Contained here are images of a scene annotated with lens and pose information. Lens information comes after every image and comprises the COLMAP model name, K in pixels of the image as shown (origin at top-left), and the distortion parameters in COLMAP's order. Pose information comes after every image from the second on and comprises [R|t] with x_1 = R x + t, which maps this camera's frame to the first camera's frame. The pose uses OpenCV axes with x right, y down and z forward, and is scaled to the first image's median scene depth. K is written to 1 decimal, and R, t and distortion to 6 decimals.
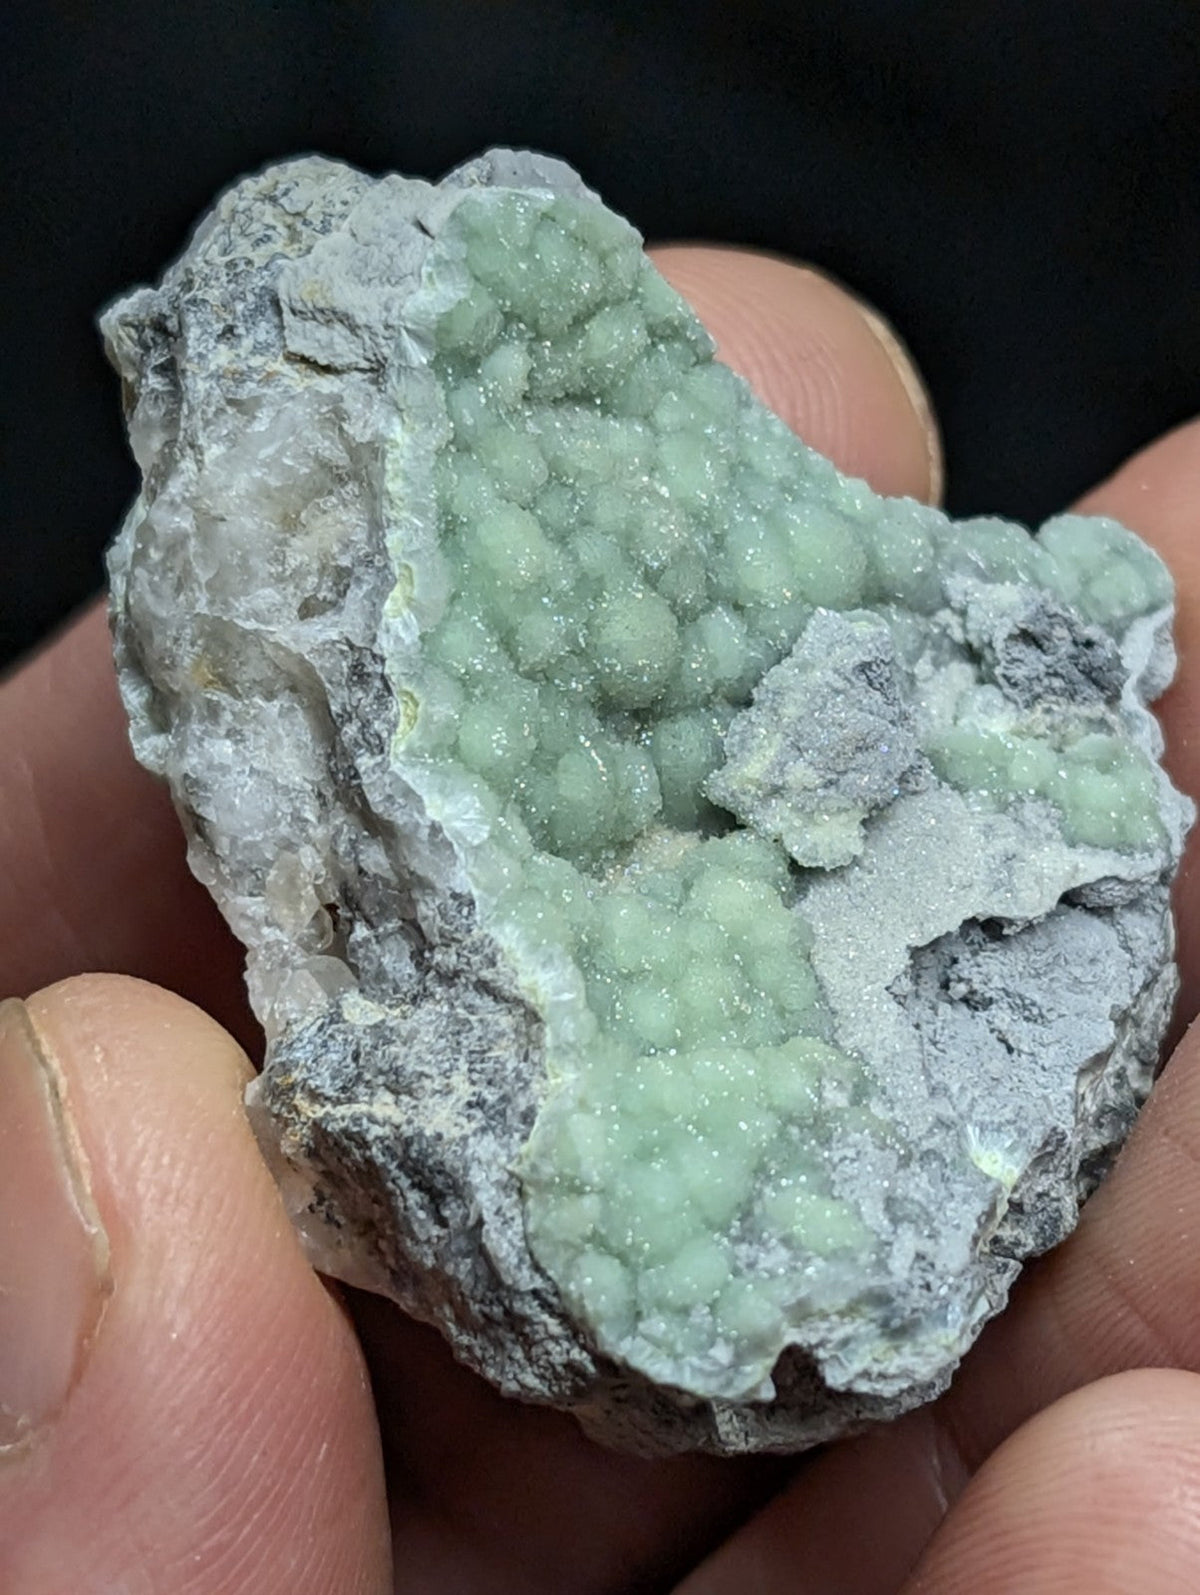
lens RADIAL K [[5112.6, 0, 603.6], [0, 5112.6, 753.7], [0, 0, 1]] dist [0.213277, 3.856713]
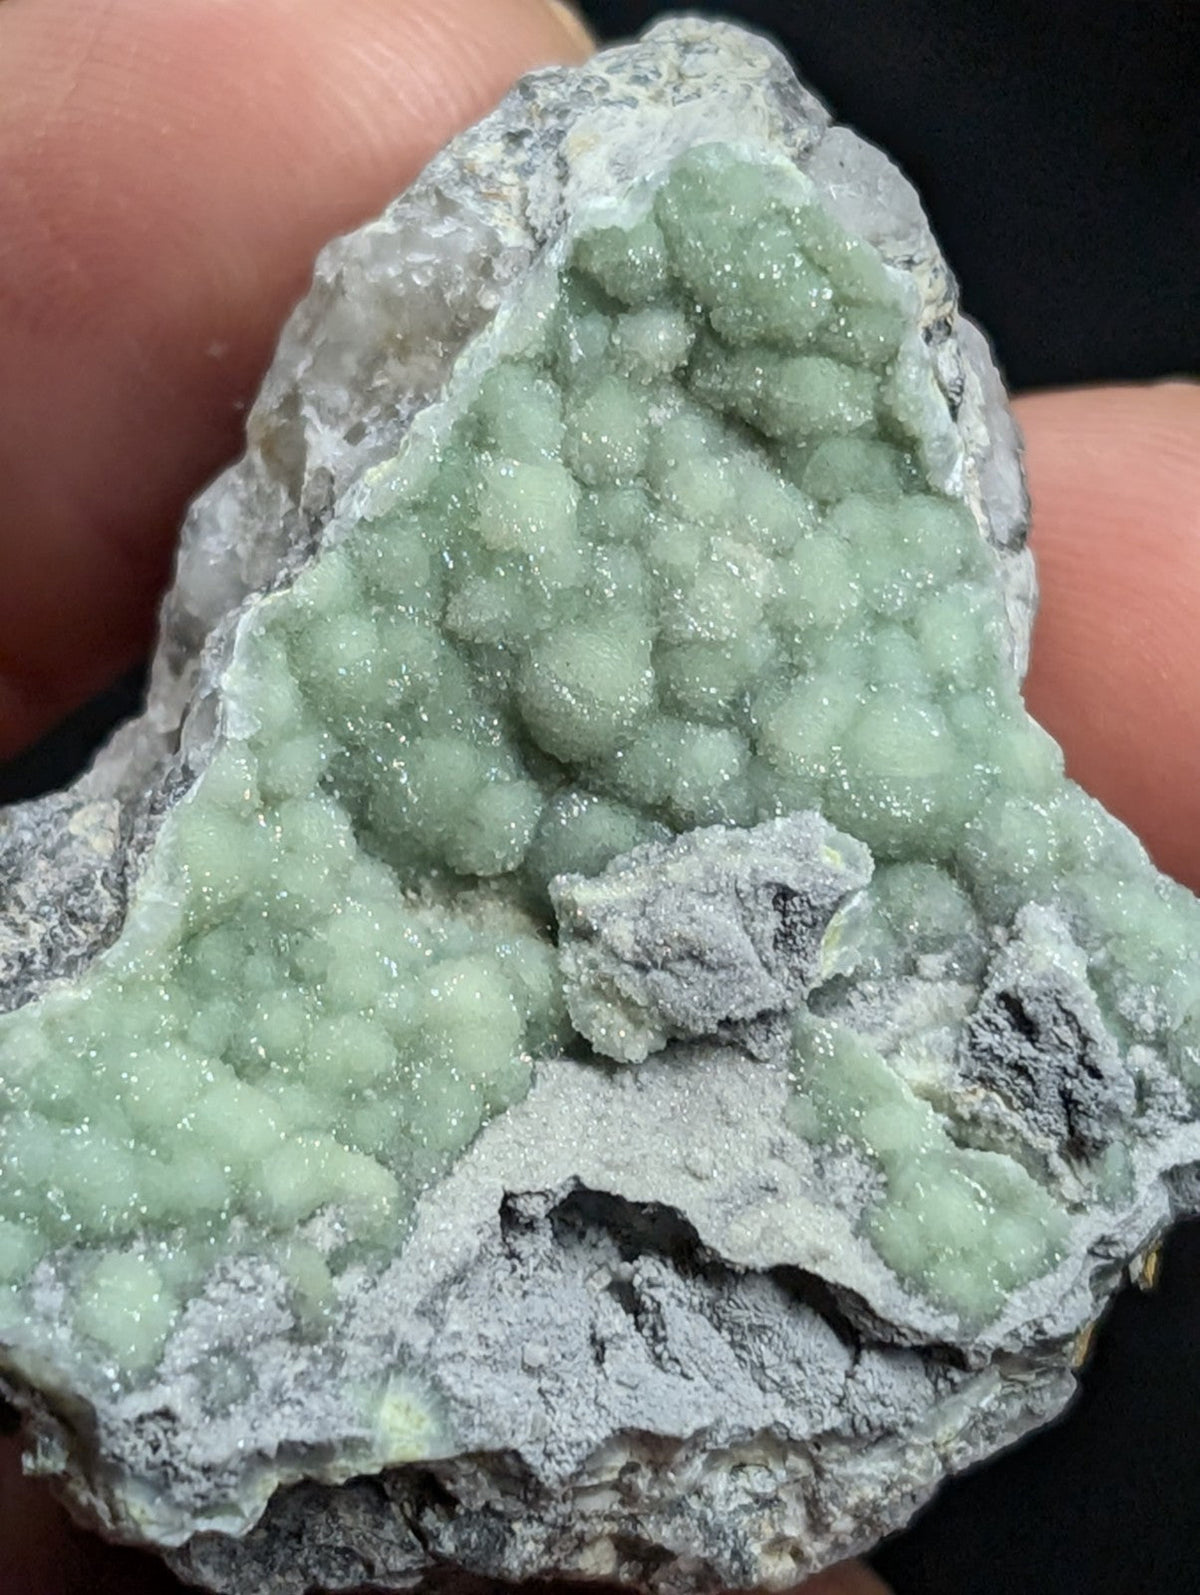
lens RADIAL K [[5112.6, 0, 603.6], [0, 5112.6, 753.7], [0, 0, 1]] dist [0.213277, 3.856713]
pose [[0.602948, 0.590667, -0.536252, 0.461444], [-0.567236, 0.790069, 0.232454, -0.209114], [0.560979, 0.164024, 0.811418, 0.321057]]
